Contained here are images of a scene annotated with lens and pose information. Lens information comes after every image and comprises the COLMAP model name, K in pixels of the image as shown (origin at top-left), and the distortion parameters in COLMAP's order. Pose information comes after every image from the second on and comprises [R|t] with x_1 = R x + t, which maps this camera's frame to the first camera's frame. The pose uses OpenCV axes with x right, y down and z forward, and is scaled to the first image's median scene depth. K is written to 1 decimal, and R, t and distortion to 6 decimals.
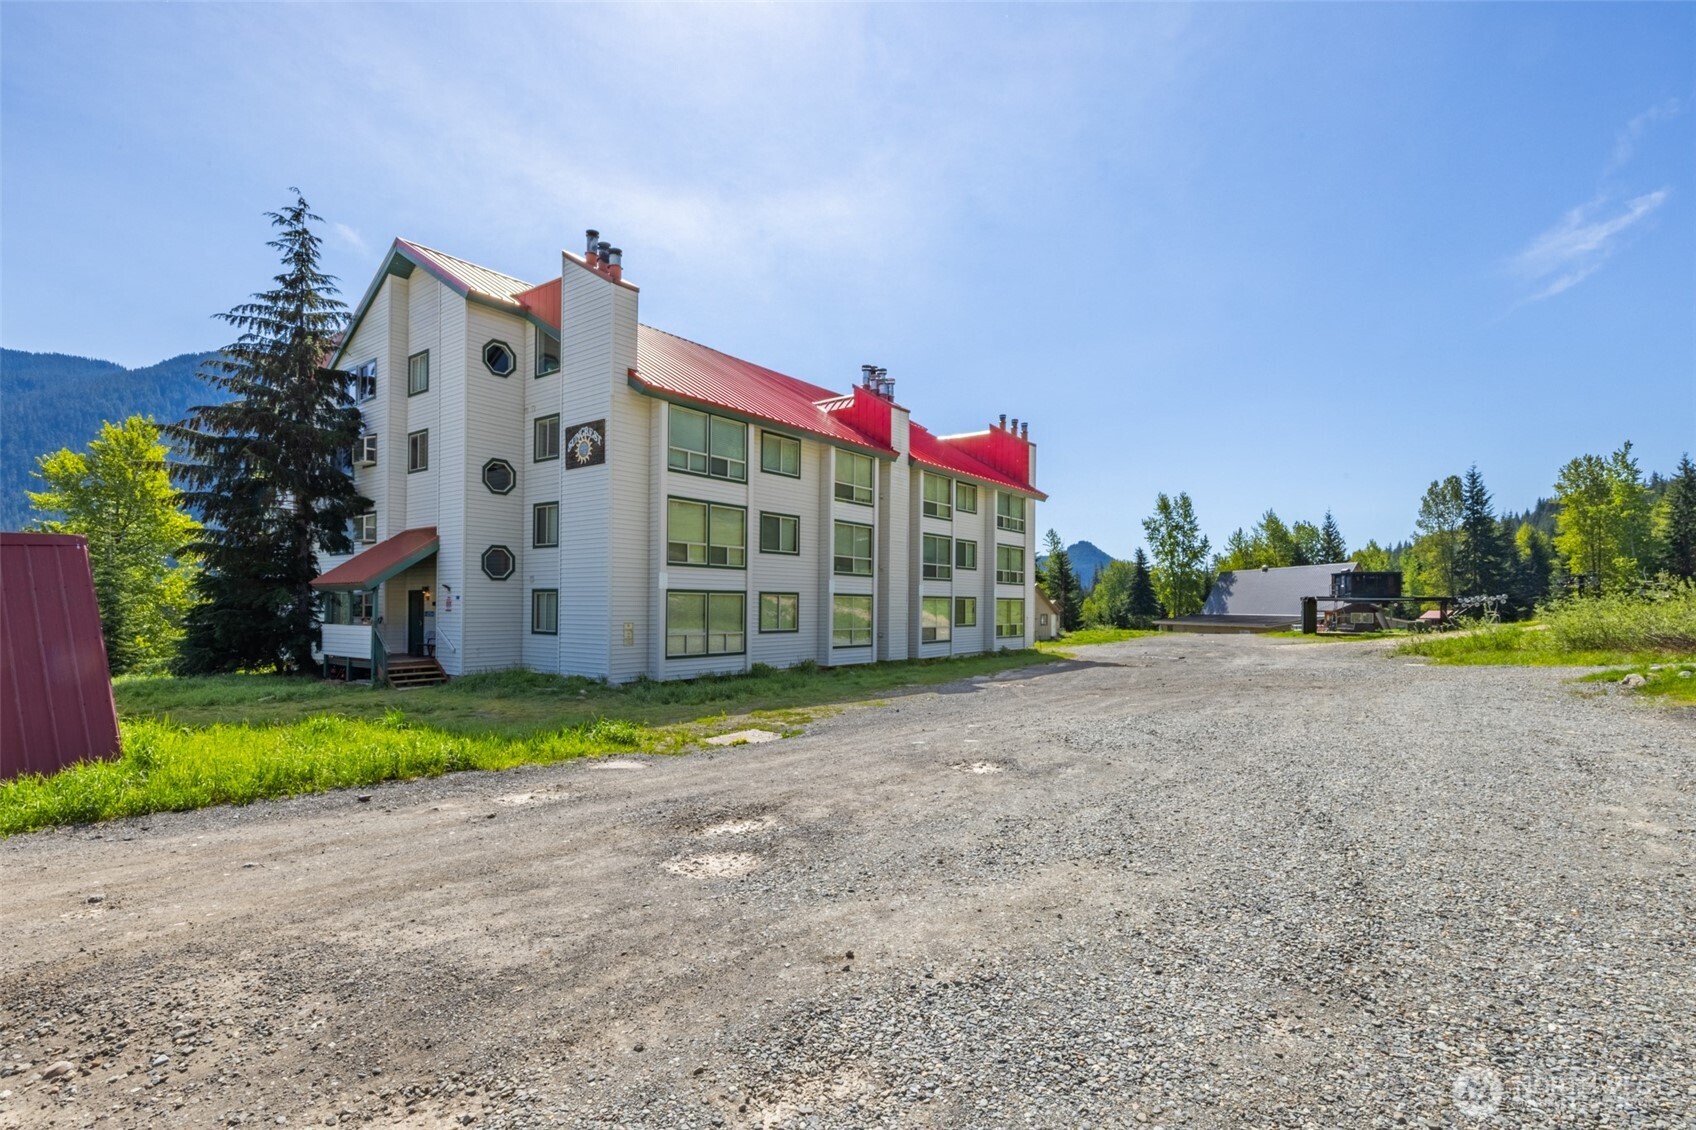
lens RADIAL K [[712.2, 0, 861.2], [0, 712.2, 582.7], [0, 0, 1]] dist [0.001817, -0.000402]
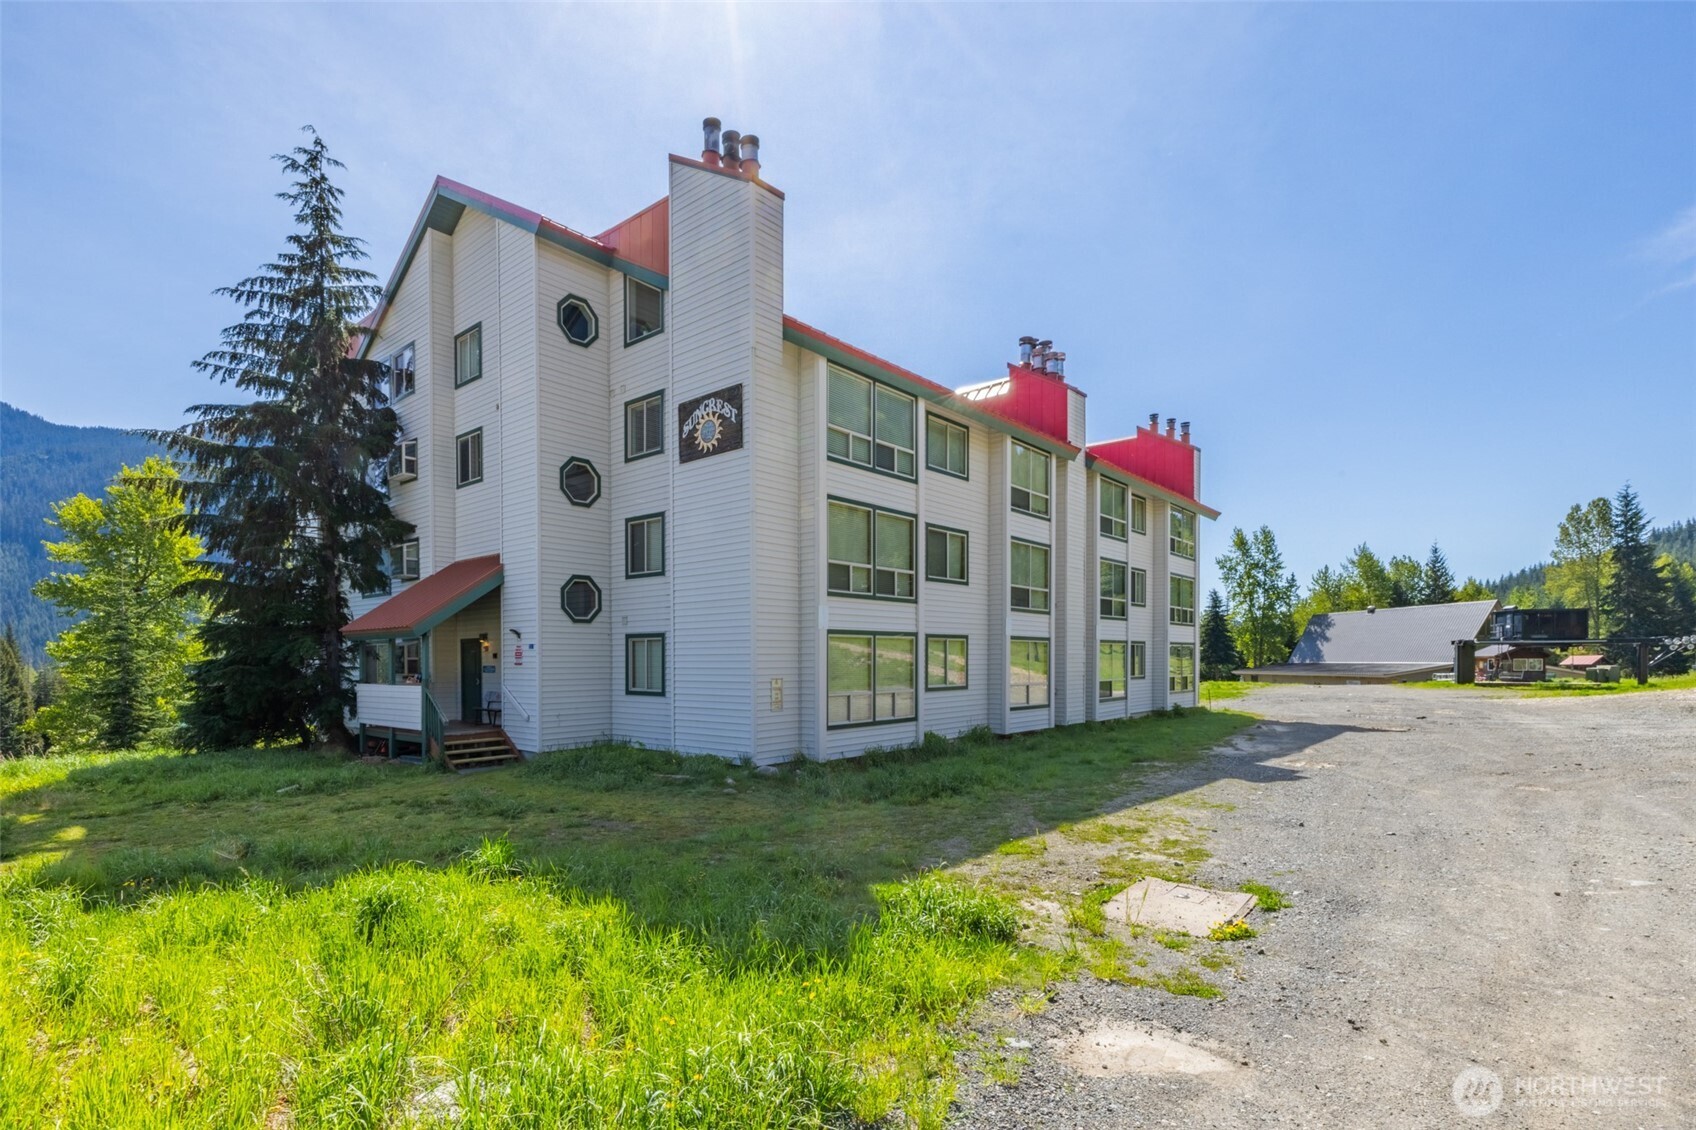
lens RADIAL K [[712.2, 0, 804.8], [0, 712.2, 647.2], [0, 0, 1]] dist [0.001817, -0.000402]
pose [[0.997111, -0.012311, -0.074950, -0.194064], [0.013456, 0.999800, 0.014792, 0.012383], [0.074753, -0.015758, 0.997078, 0.242474]]
